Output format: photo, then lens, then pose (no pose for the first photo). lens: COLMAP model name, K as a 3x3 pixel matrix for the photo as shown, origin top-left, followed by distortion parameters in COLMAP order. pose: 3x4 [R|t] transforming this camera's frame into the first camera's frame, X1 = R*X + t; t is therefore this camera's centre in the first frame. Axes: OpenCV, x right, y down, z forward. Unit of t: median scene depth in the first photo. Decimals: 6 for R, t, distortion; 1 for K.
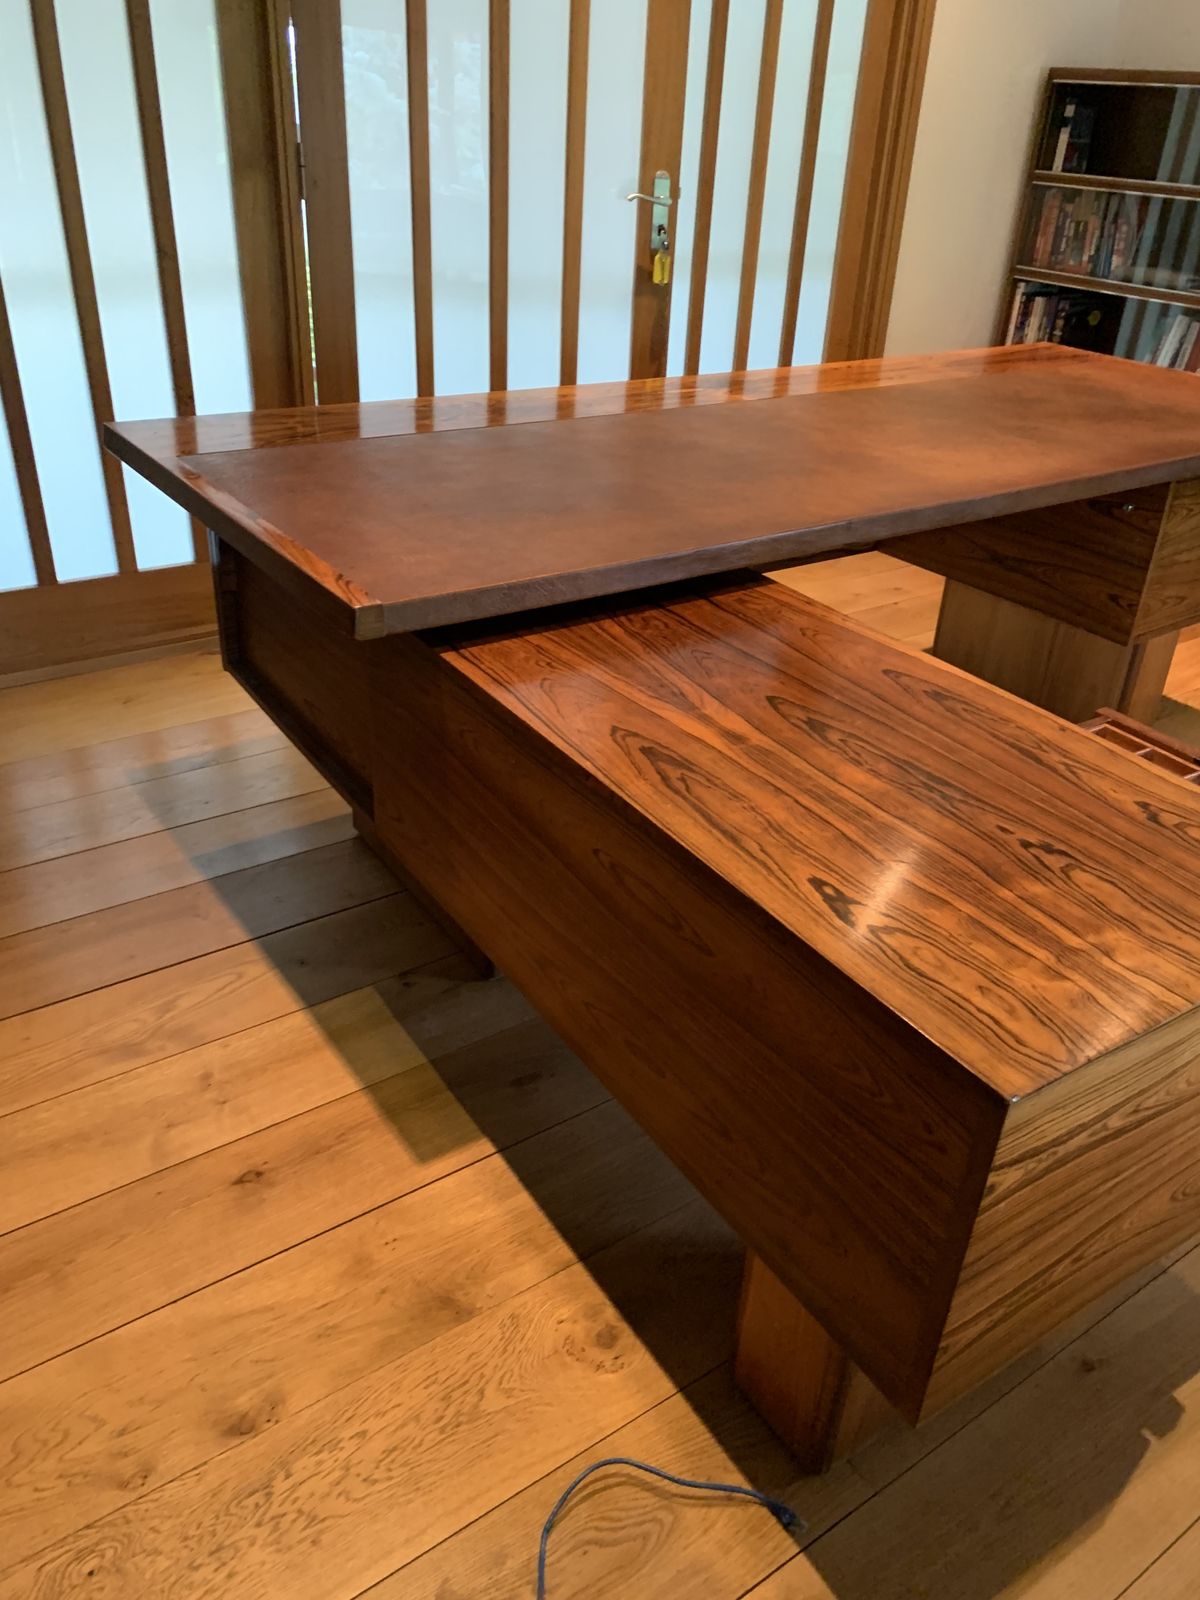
lens RADIAL K [[1222.0, 0, 595.7], [0, 1222.0, 807.5], [0, 0, 1]] dist [0.027645, -0.036516]
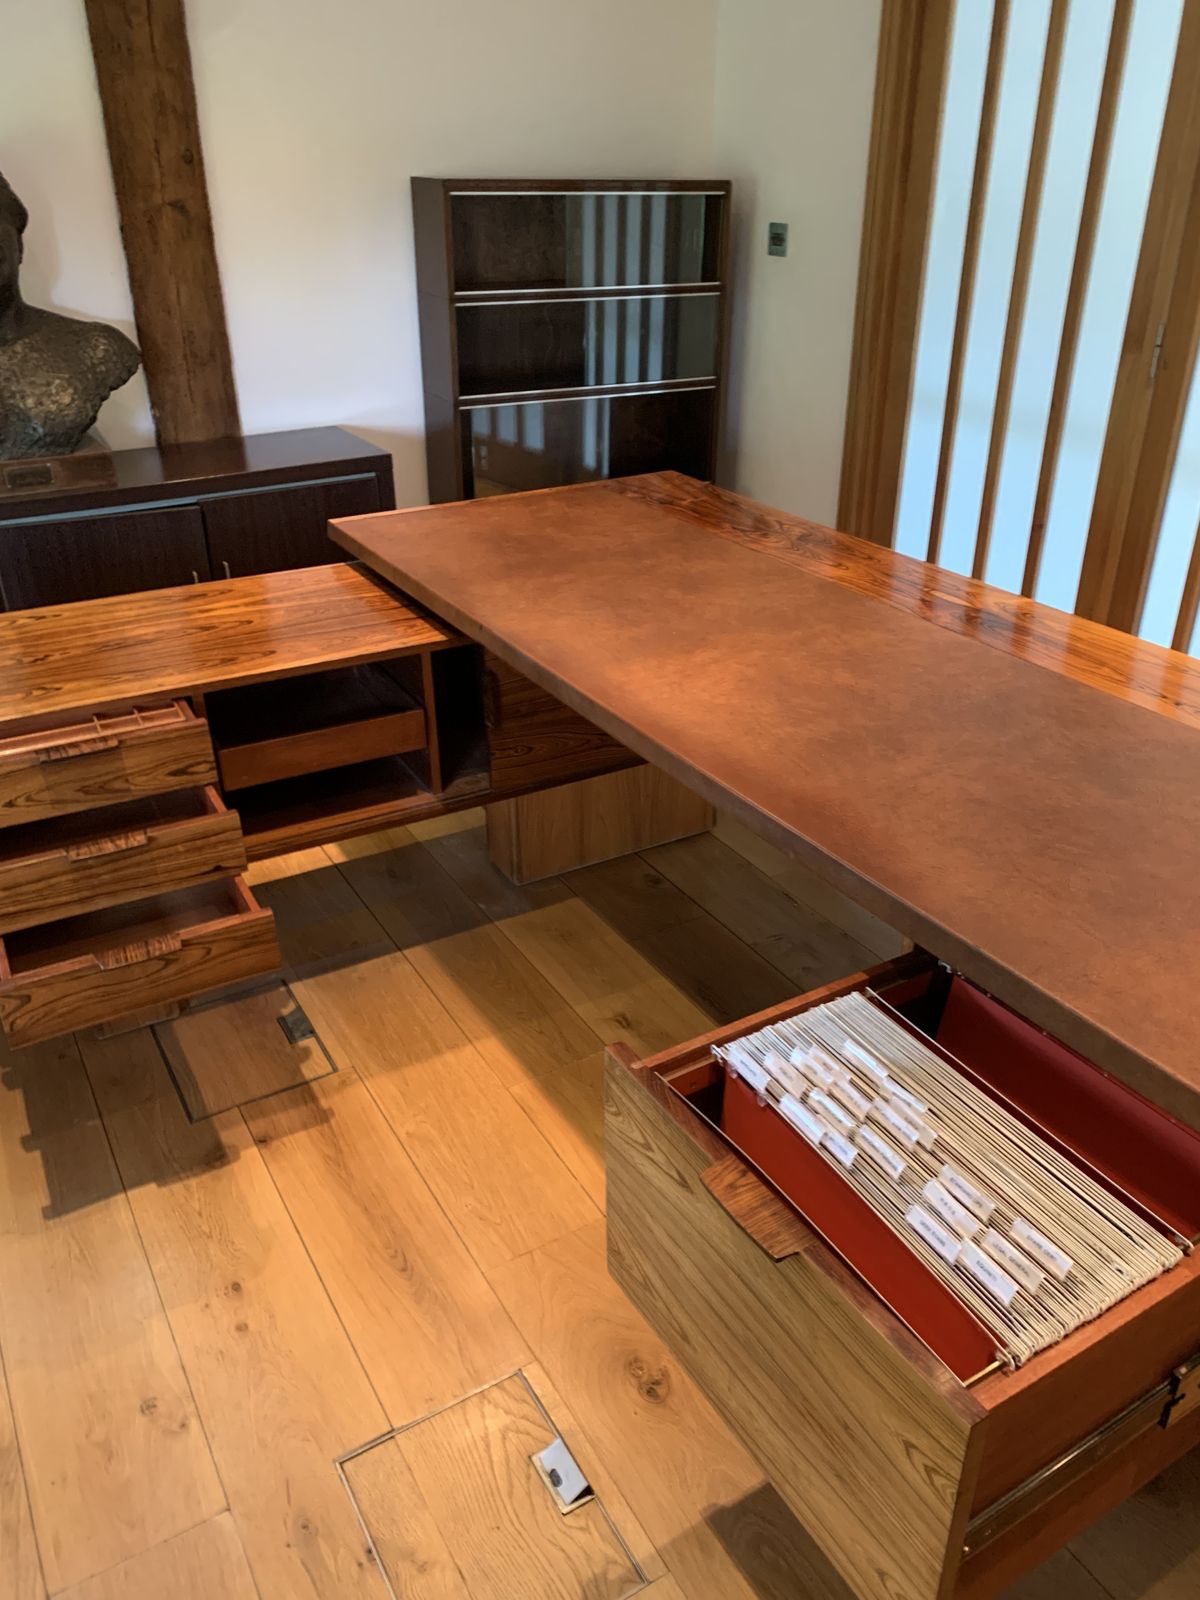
lens RADIAL K [[1222.0, 0, 618.0], [0, 1222.0, 809.9], [0, 0, 1]] dist [0.027645, -0.036516]
pose [[-0.064561, 0.429367, -0.900819, 1.719740], [-0.504141, 0.765004, 0.400763, -0.812703], [0.861205, 0.480013, 0.167072, 1.263248]]
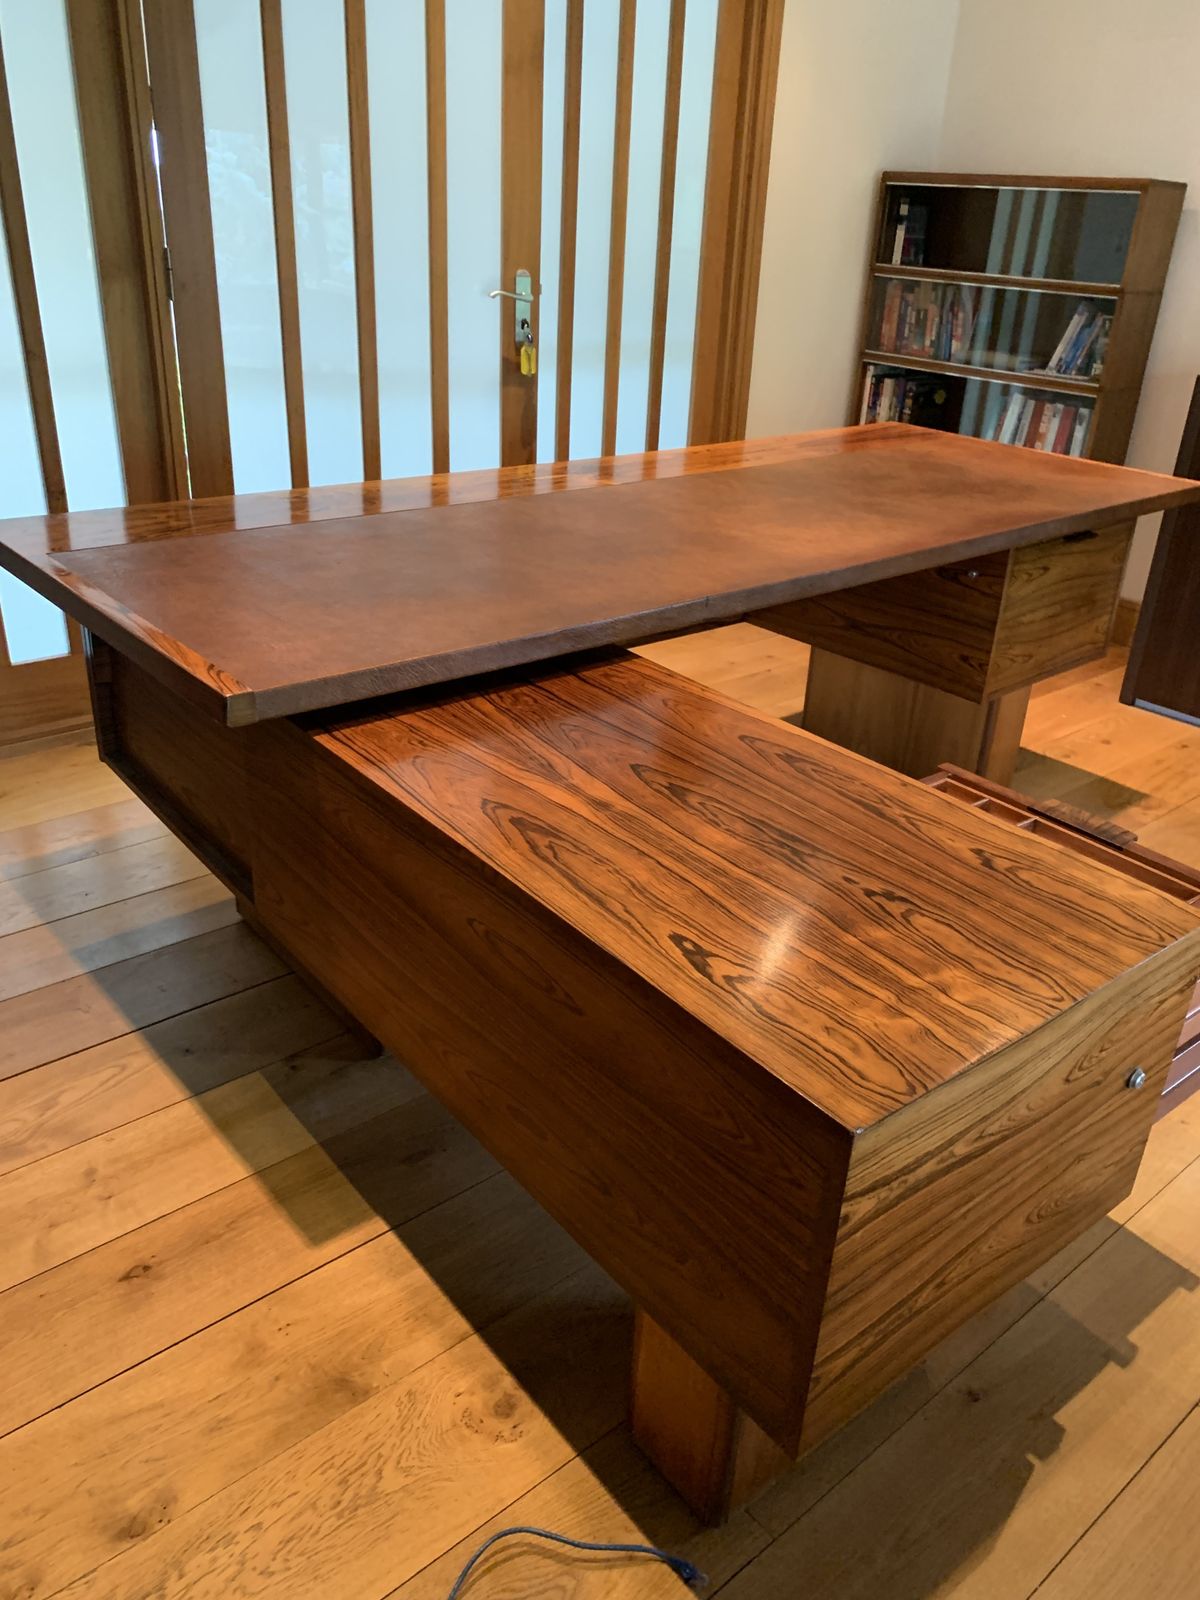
lens RADIAL K [[1222.0, 0, 596.2], [0, 1222.0, 795.4], [0, 0, 1]] dist [0.027645, -0.036516]
pose [[0.995558, -0.043529, 0.083488, 0.021845], [0.049107, 0.996613, -0.065961, 0.003027], [-0.080334, 0.069768, 0.994323, -0.040939]]
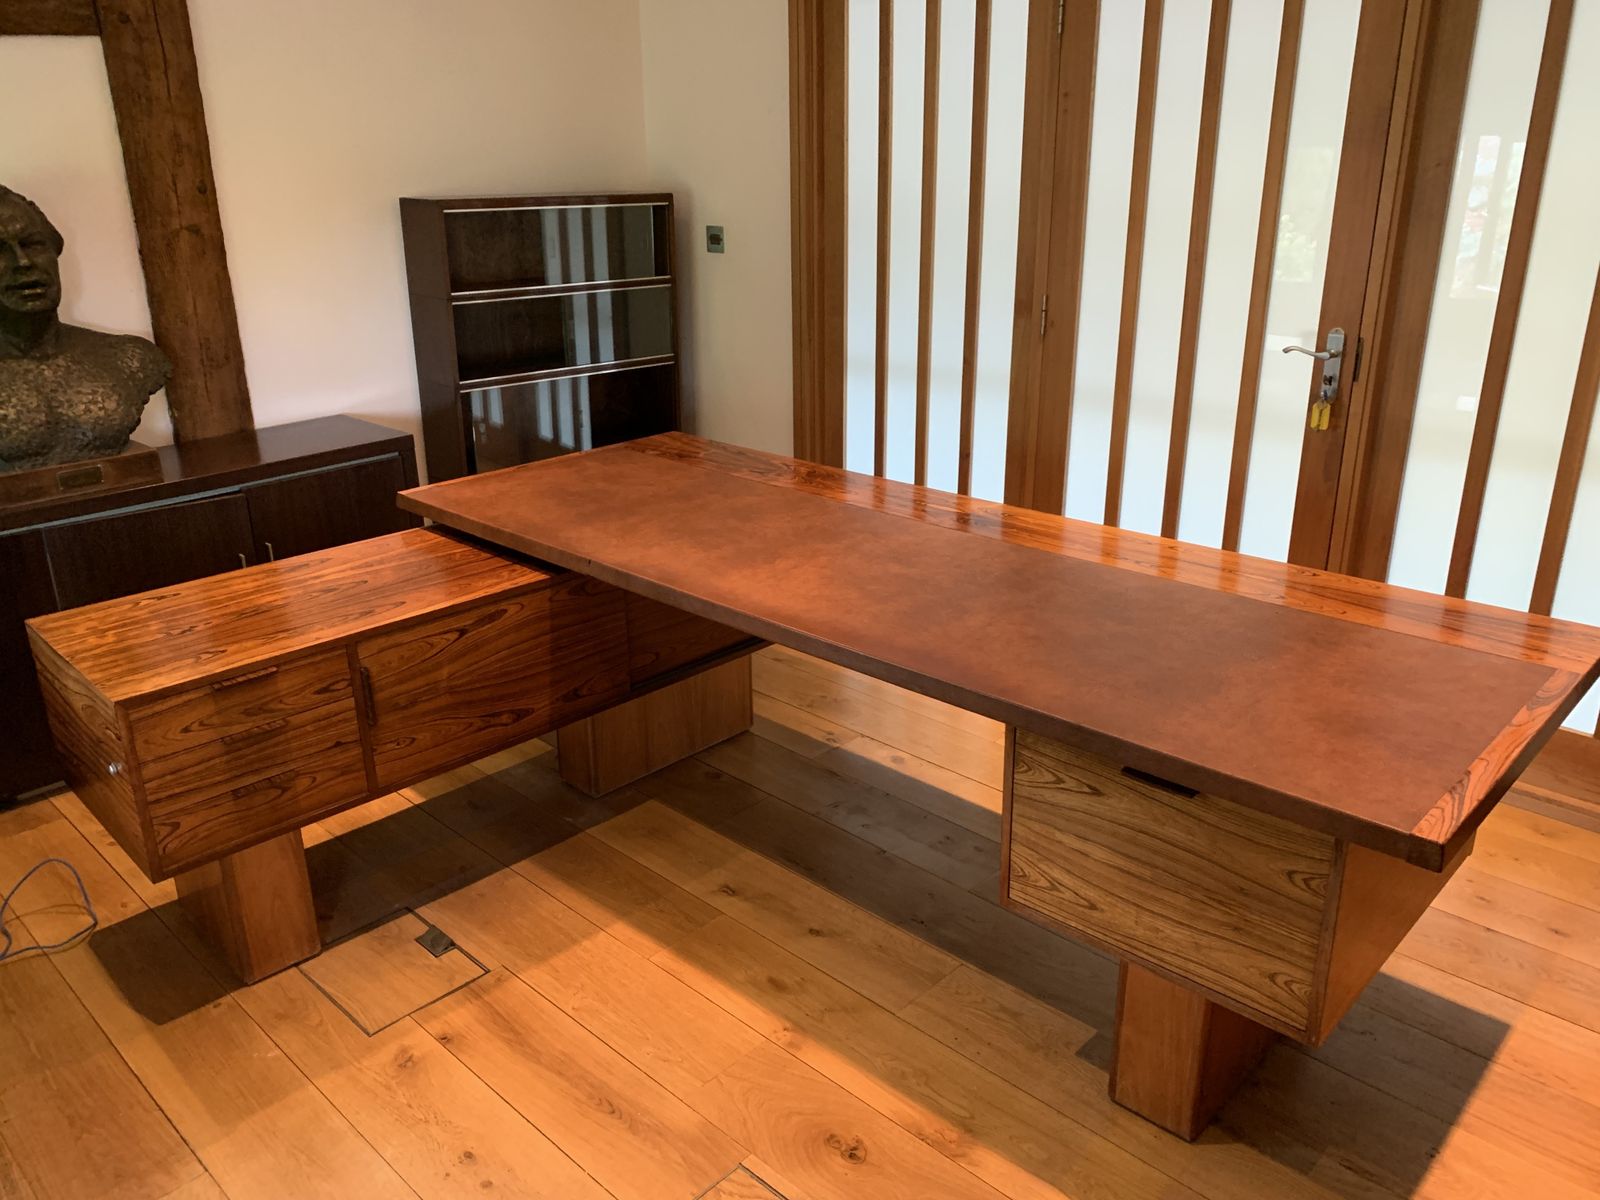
lens RADIAL K [[1222.0, 0, 789.1], [0, 1222.0, 593.2], [0, 0, 1]] dist [0.027645, -0.036516]
pose [[0.193662, 0.289442, -0.937400, 2.037759], [-0.472274, 0.864998, 0.169517, -0.700137], [0.859914, 0.409880, 0.304213, 0.983285]]
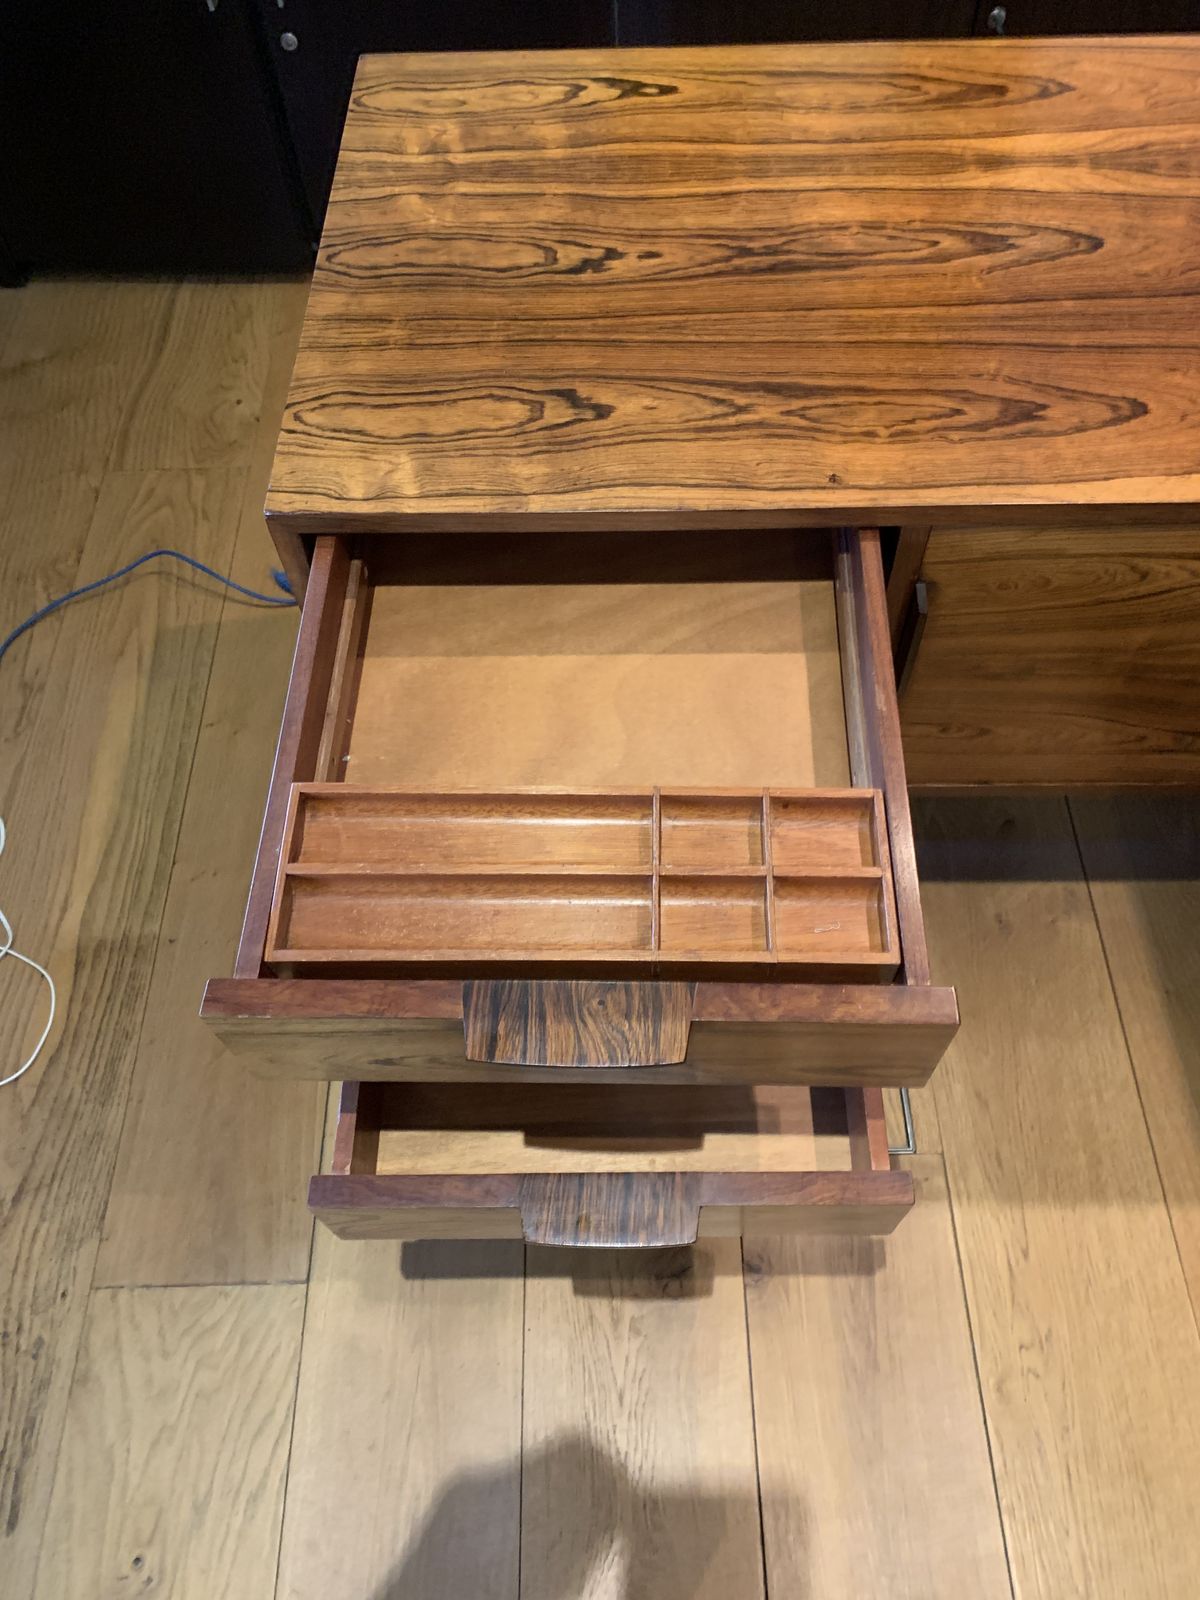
lens RADIAL K [[1222.0, 0, 617.0], [0, 1222.0, 775.6], [0, 0, 1]] dist [0.027645, -0.036516]
pose [[-0.550408, 0.691437, -0.467939, 0.782090], [-0.420999, 0.254148, 0.870729, -0.476850], [0.720979, 0.676258, 0.151209, 0.898996]]
